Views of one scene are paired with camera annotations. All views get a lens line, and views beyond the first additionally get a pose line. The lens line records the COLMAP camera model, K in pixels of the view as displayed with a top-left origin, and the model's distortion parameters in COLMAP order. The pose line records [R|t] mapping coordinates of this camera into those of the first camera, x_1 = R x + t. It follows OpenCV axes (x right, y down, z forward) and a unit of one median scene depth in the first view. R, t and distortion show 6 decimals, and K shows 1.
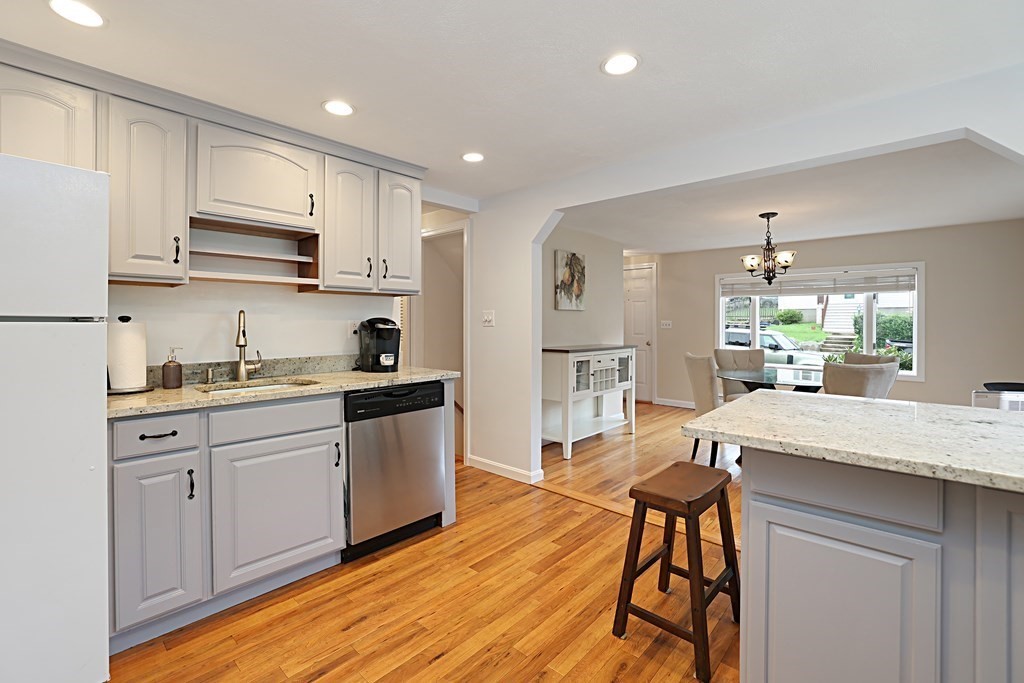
lens RADIAL K [[457.1, 0, 520.2], [0, 457.1, 318.4], [0, 0, 1]] dist [-0.020049, -0.000141]
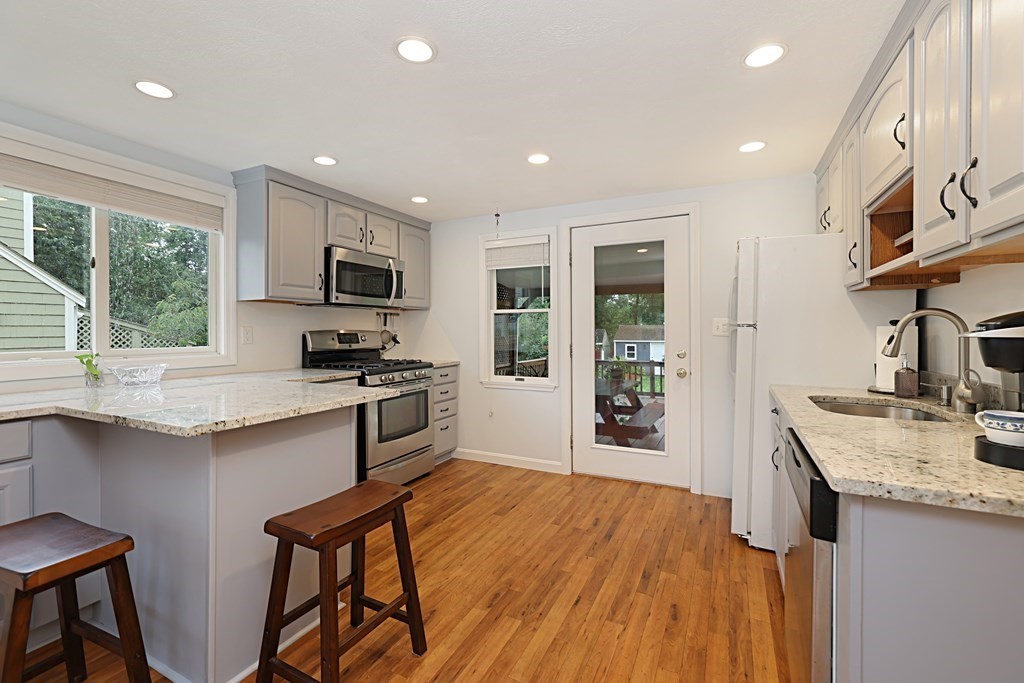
lens RADIAL K [[443.9, 0, 508.7], [0, 443.9, 335.4], [0, 0, 1]] dist [0.001003, 0.000138]
pose [[-0.970926, 0.000795, -0.239377, 0.207873], [-0.000222, 0.999991, 0.004221, 0.022000], [0.239378, 0.004152, -0.970918, 1.556184]]
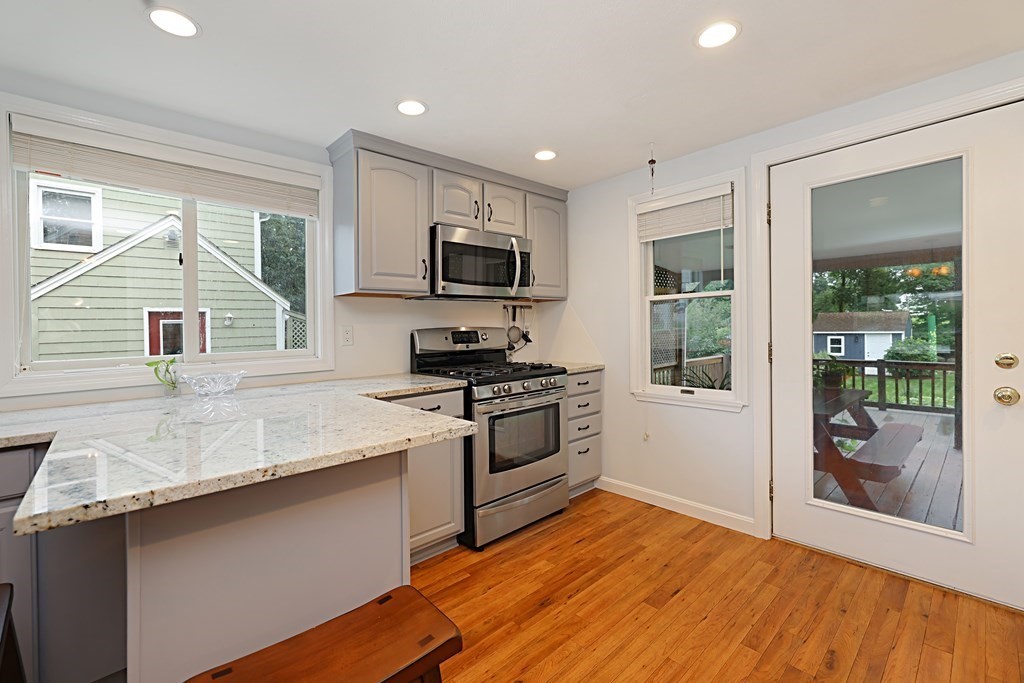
lens RADIAL K [[441.3, 0, 512.0], [0, 441.3, 341.5], [0, 0, 1]] dist [-0.018168, 0.012156]
pose [[-0.992890, 0.013128, 0.118313, 0.094945], [0.016700, 0.999433, 0.029251, 0.016533], [-0.117862, 0.031018, -0.992545, 1.173105]]
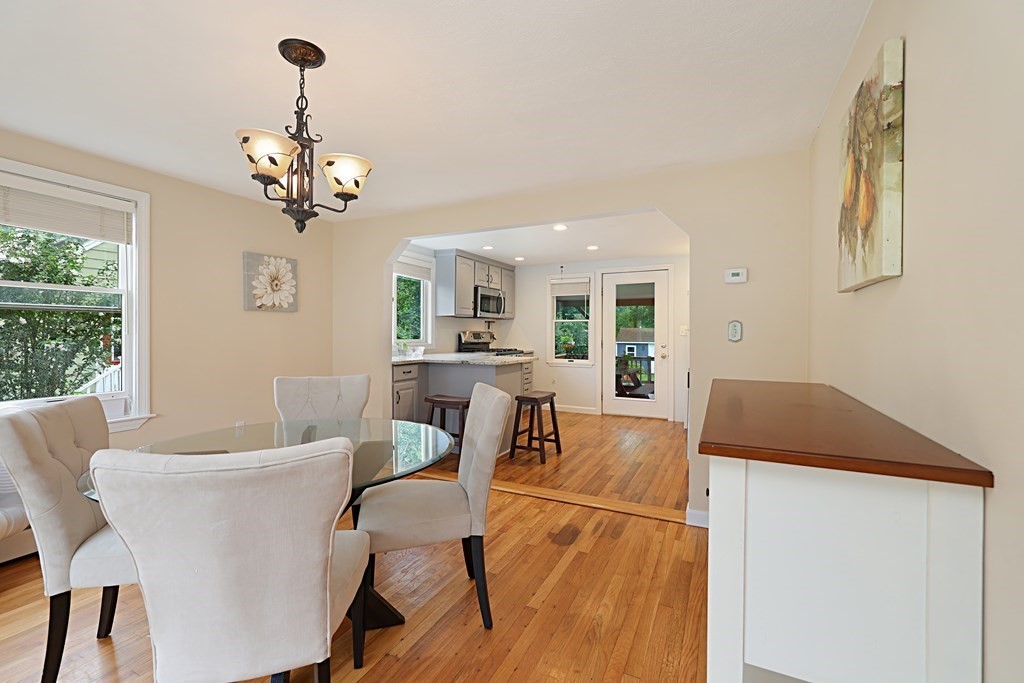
lens RADIAL K [[450.8, 0, 513.4], [0, 450.8, 336.0], [0, 0, 1]] dist [0.001431, 0.000499]
pose [[-0.966987, -0.006473, -0.254744, 0.880055], [-0.007017, 0.999975, 0.001230, 0.034282], [0.254730, 0.002977, -0.967008, 2.678622]]
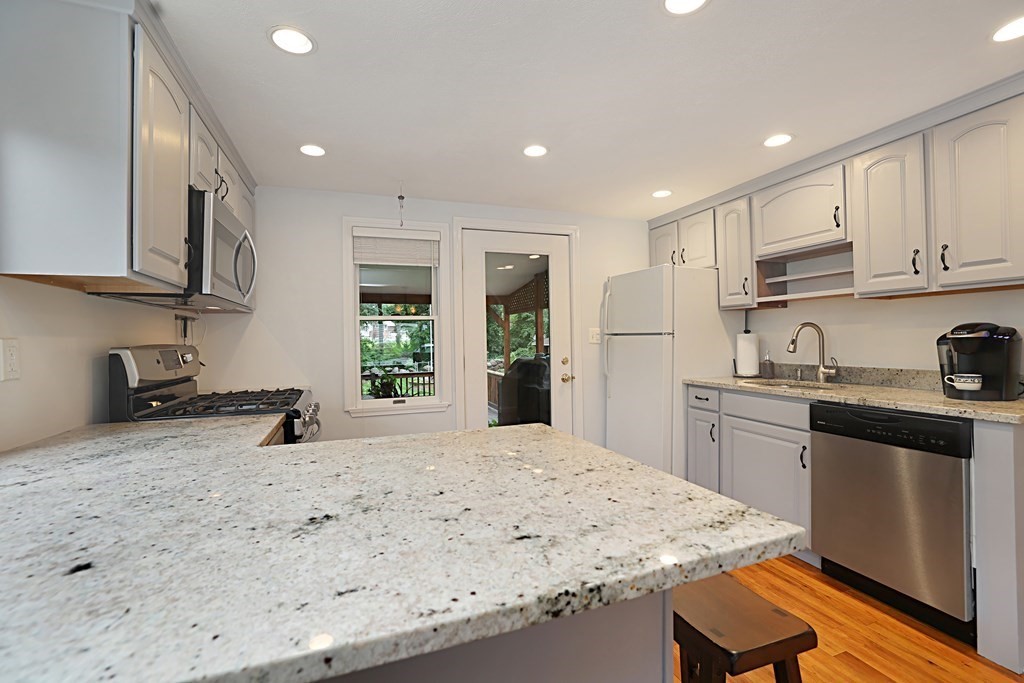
lens RADIAL K [[438.5, 0, 508.4], [0, 438.5, 338.6], [0, 0, 1]] dist [-0.021720, -0.000035]
pose [[-0.486916, 0.002984, -0.873443, 0.798979], [0.019980, 0.999771, -0.007722, 0.017670], [0.873220, -0.021211, -0.486864, 0.882539]]
